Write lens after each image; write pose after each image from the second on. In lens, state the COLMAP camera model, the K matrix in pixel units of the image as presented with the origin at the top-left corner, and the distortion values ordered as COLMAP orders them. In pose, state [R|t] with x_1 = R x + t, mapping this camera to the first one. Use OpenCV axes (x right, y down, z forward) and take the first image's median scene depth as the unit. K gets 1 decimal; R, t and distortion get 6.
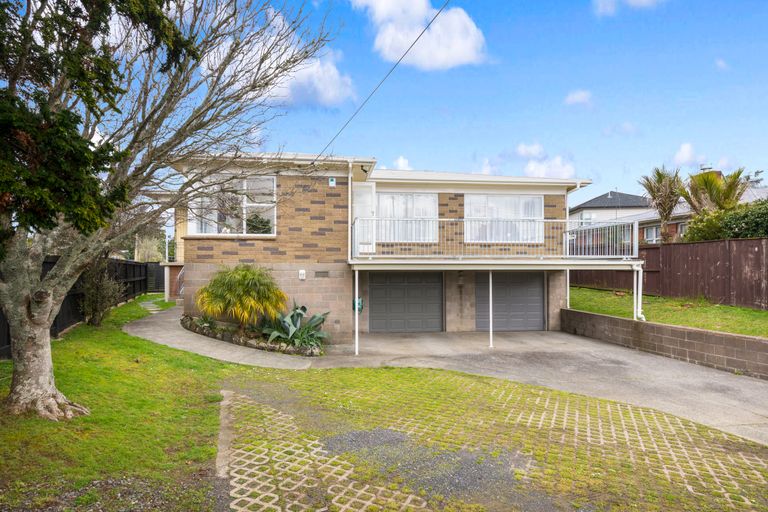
lens RADIAL K [[433.1, 0, 383.6], [0, 433.1, 260.5], [0, 0, 1]] dist [0.023337, -0.000390]
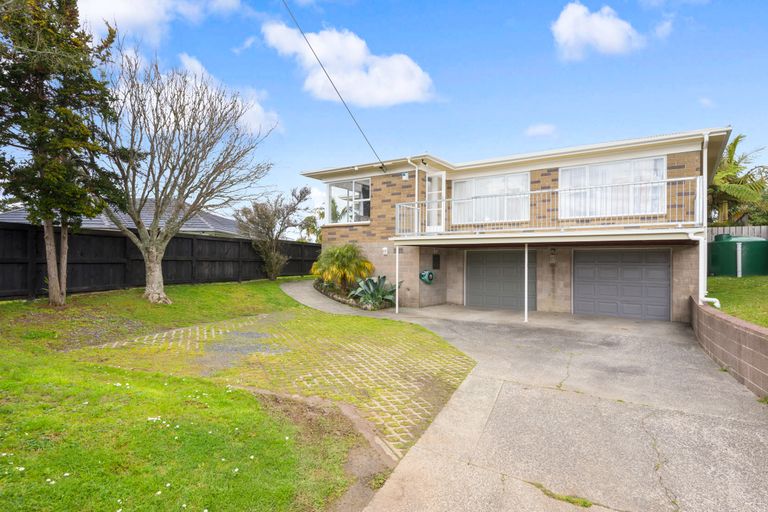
lens RADIAL K [[433.1, 0, 383.2], [0, 433.1, 255.1], [0, 0, 1]] dist [0.023337, -0.000390]
pose [[0.732466, -0.004636, -0.680788, 0.679465], [0.003571, 0.999989, -0.002968, 0.047796], [0.680794, -0.000257, 0.732475, 0.049201]]
